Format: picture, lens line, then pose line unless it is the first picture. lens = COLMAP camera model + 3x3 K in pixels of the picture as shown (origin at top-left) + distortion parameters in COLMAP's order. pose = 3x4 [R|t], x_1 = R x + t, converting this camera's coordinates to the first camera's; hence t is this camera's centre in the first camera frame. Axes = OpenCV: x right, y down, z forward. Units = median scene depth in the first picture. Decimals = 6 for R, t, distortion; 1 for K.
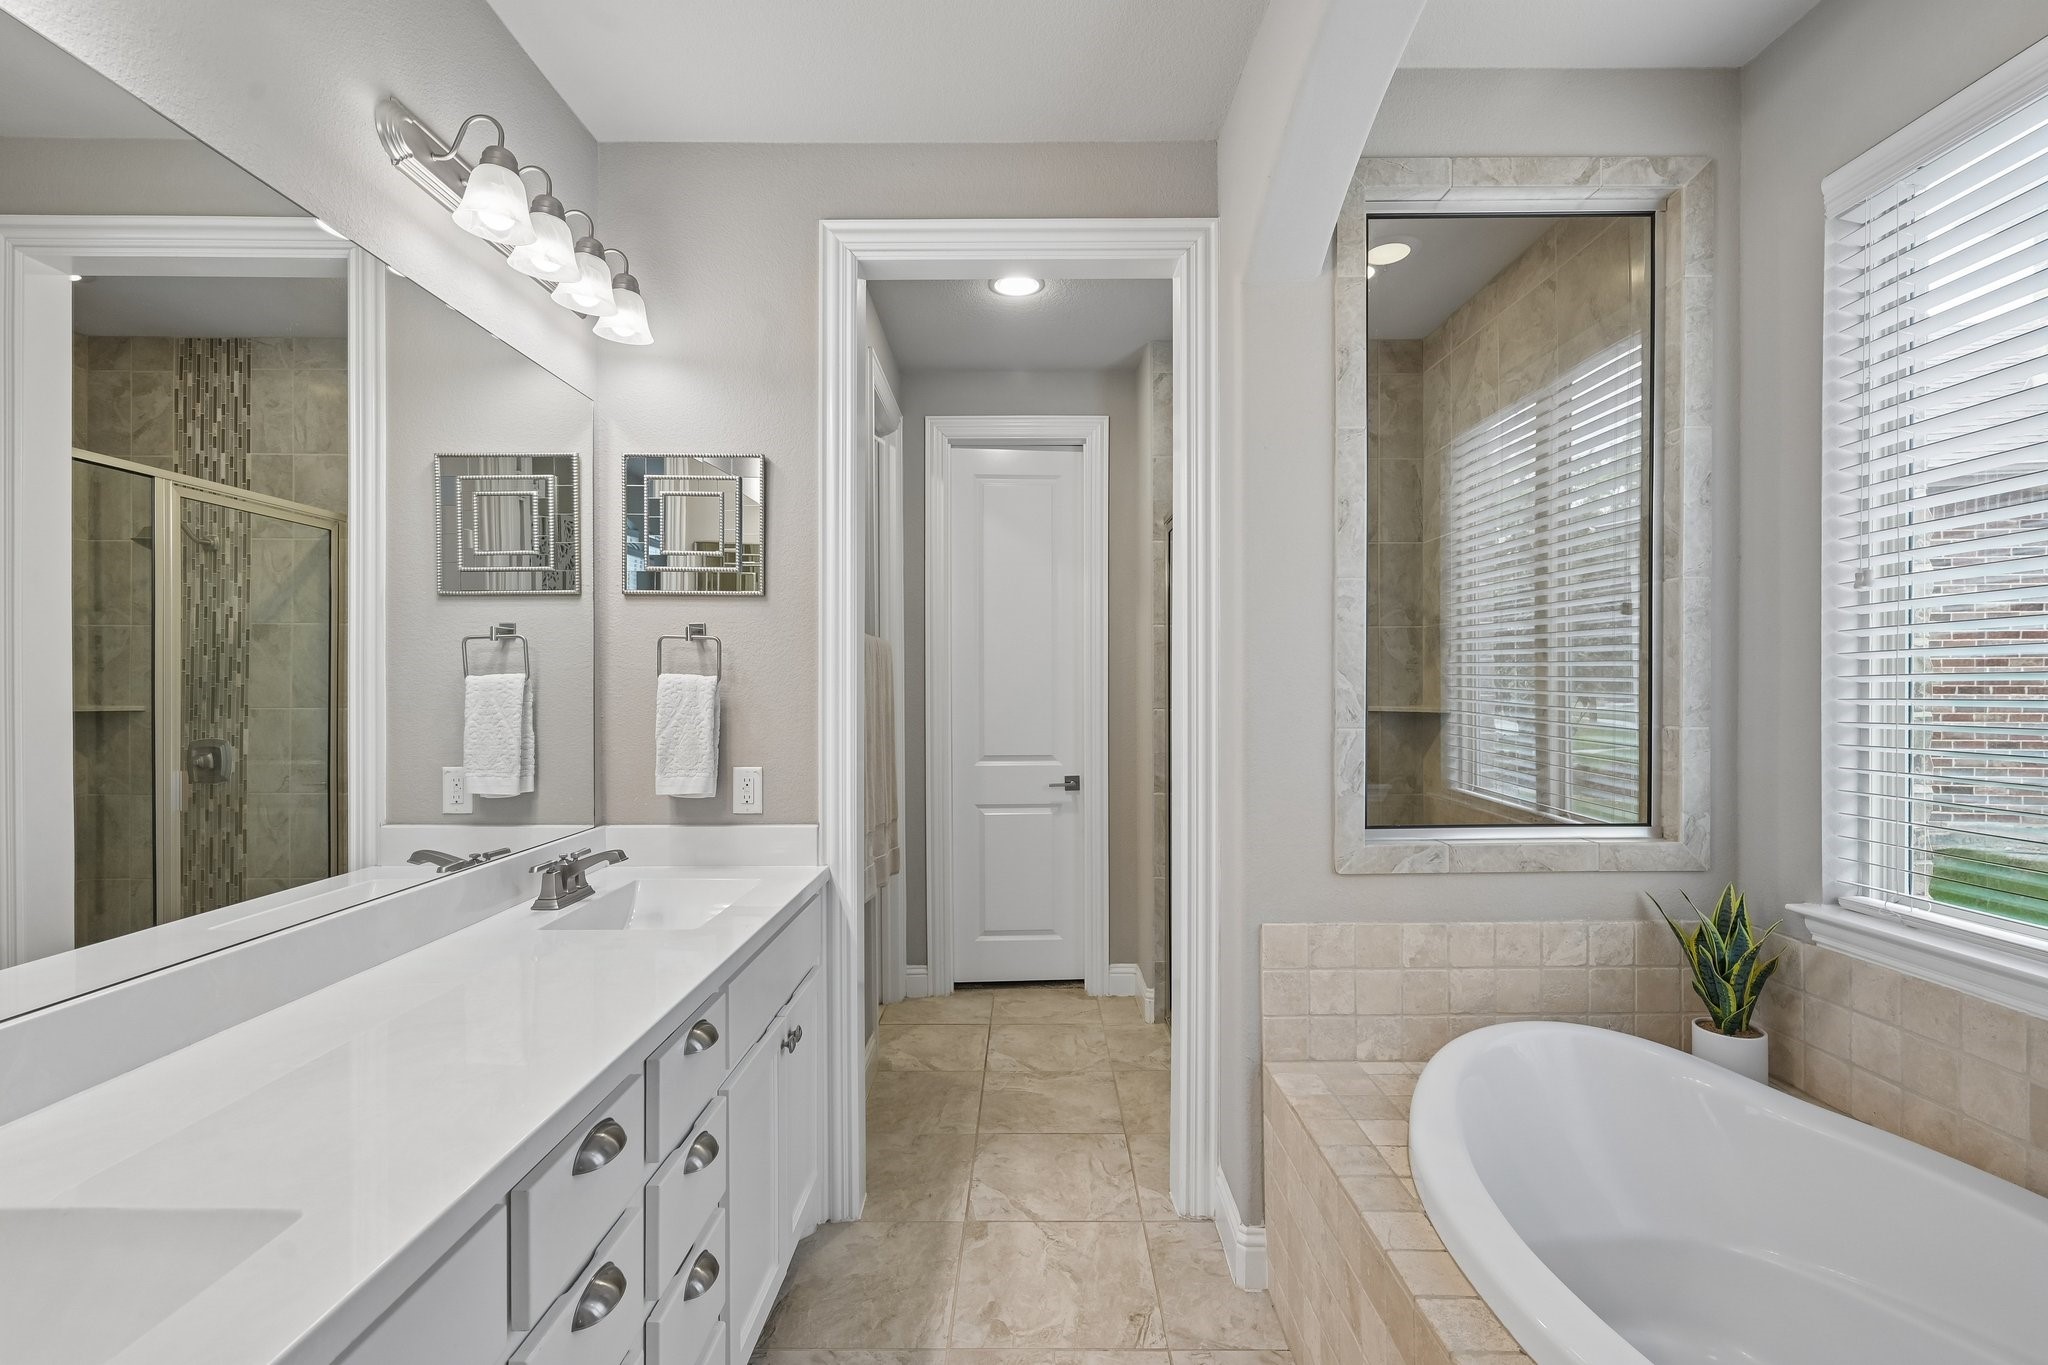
lens RADIAL K [[908.5, 0, 1027.2], [0, 908.5, 685.0], [0, 0, 1]] dist [0.001343, 0.000095]
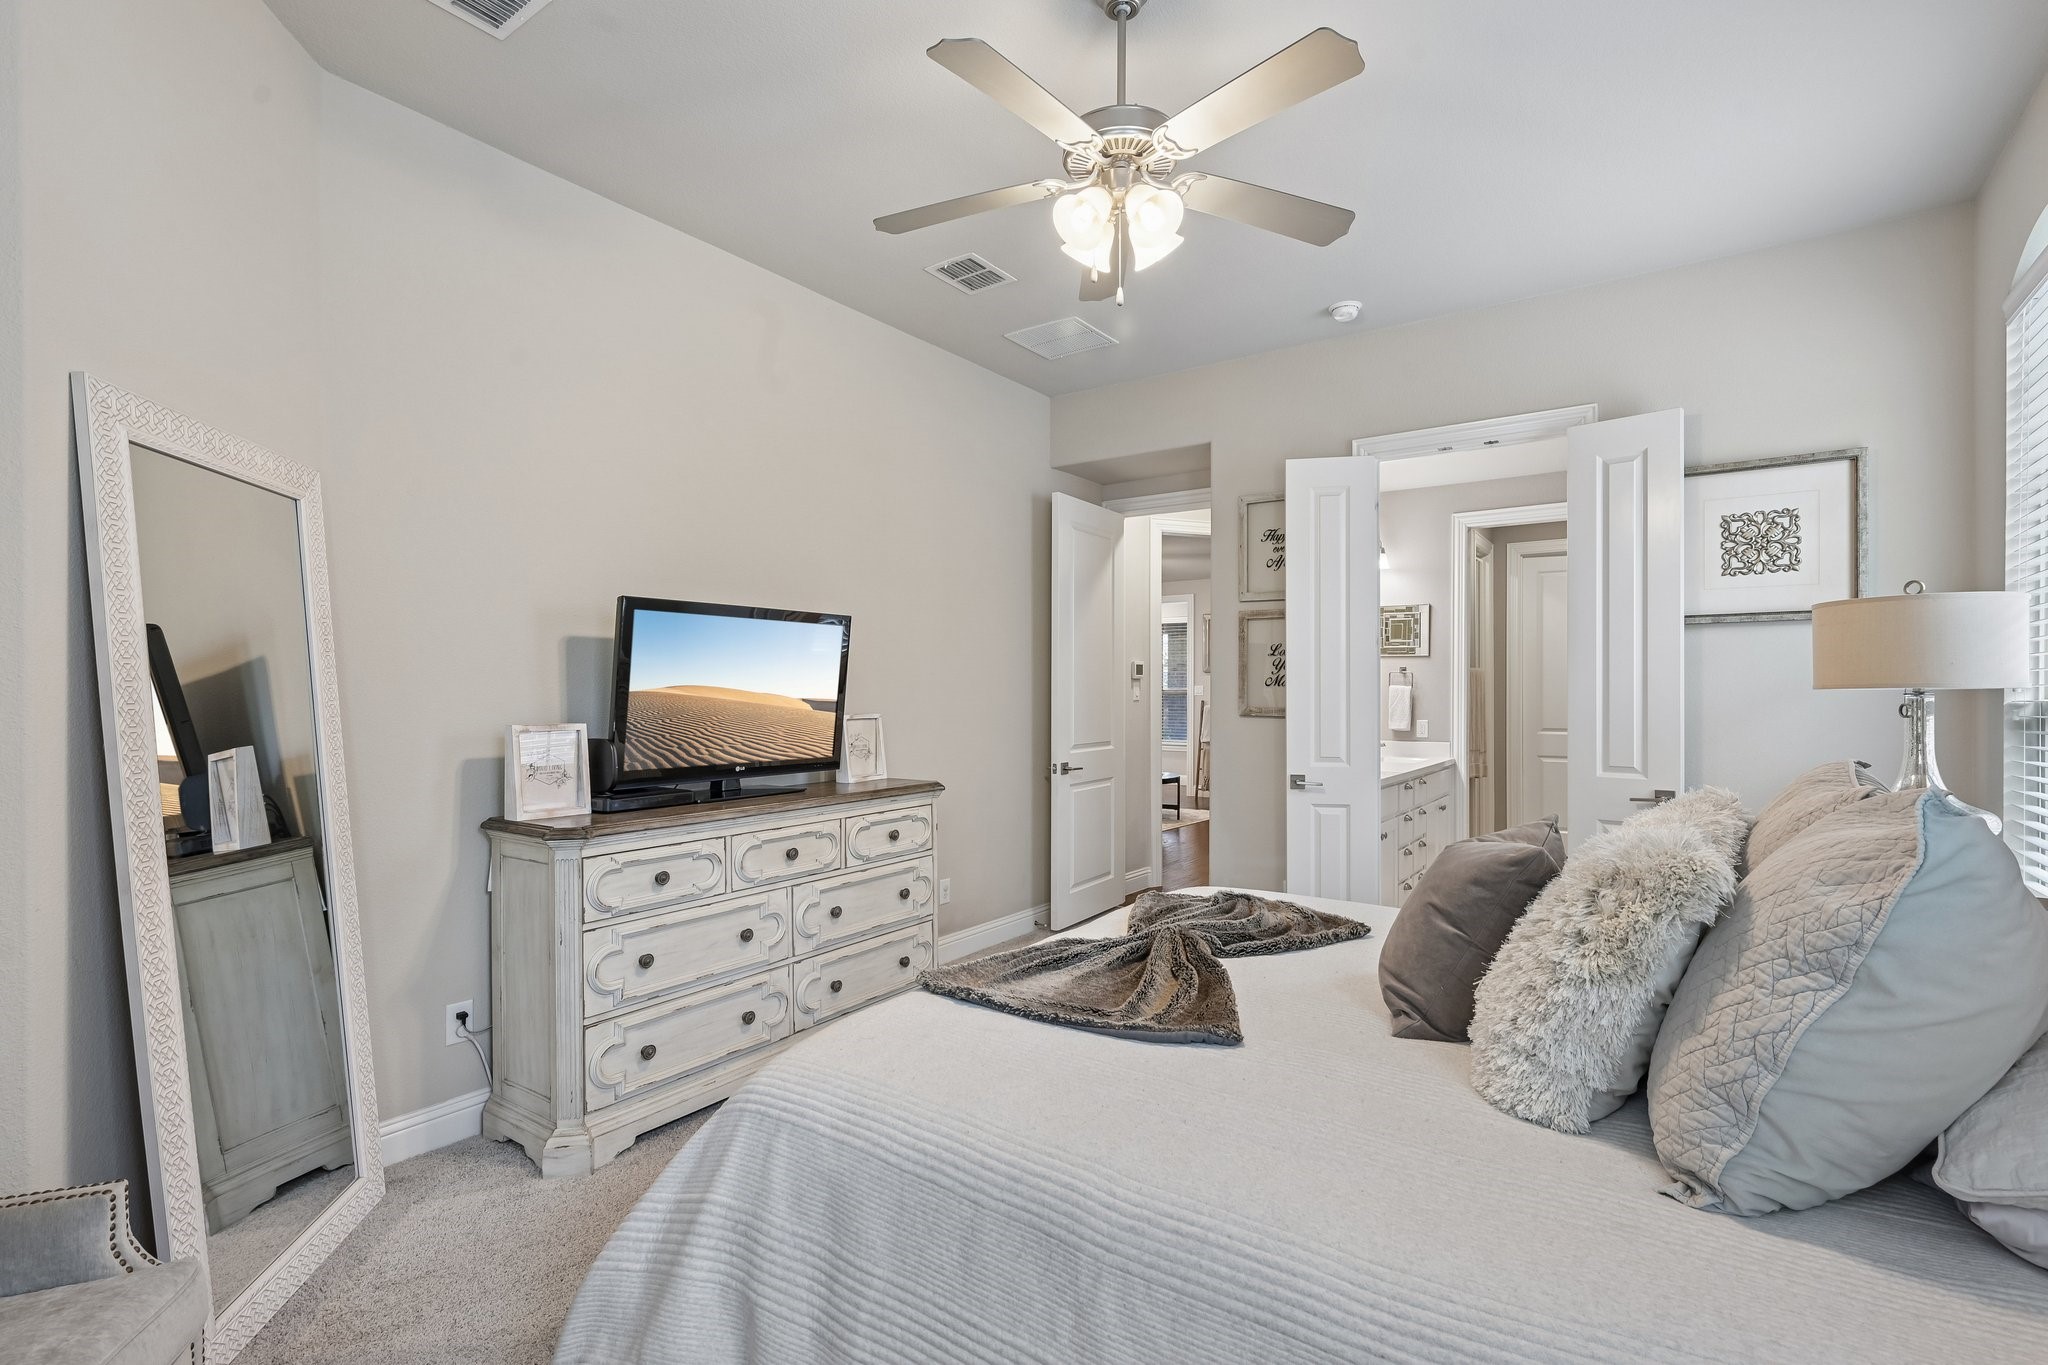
lens RADIAL K [[908.5, 0, 1025.9], [0, 908.5, 683.1], [0, 0, 1]] dist [0.001343, 0.000095]
pose [[0.806636, 0.006674, -0.591010, 0.338403], [-0.003656, 0.999973, 0.006301, -0.031881], [0.591037, -0.002922, 0.806639, -1.879165]]
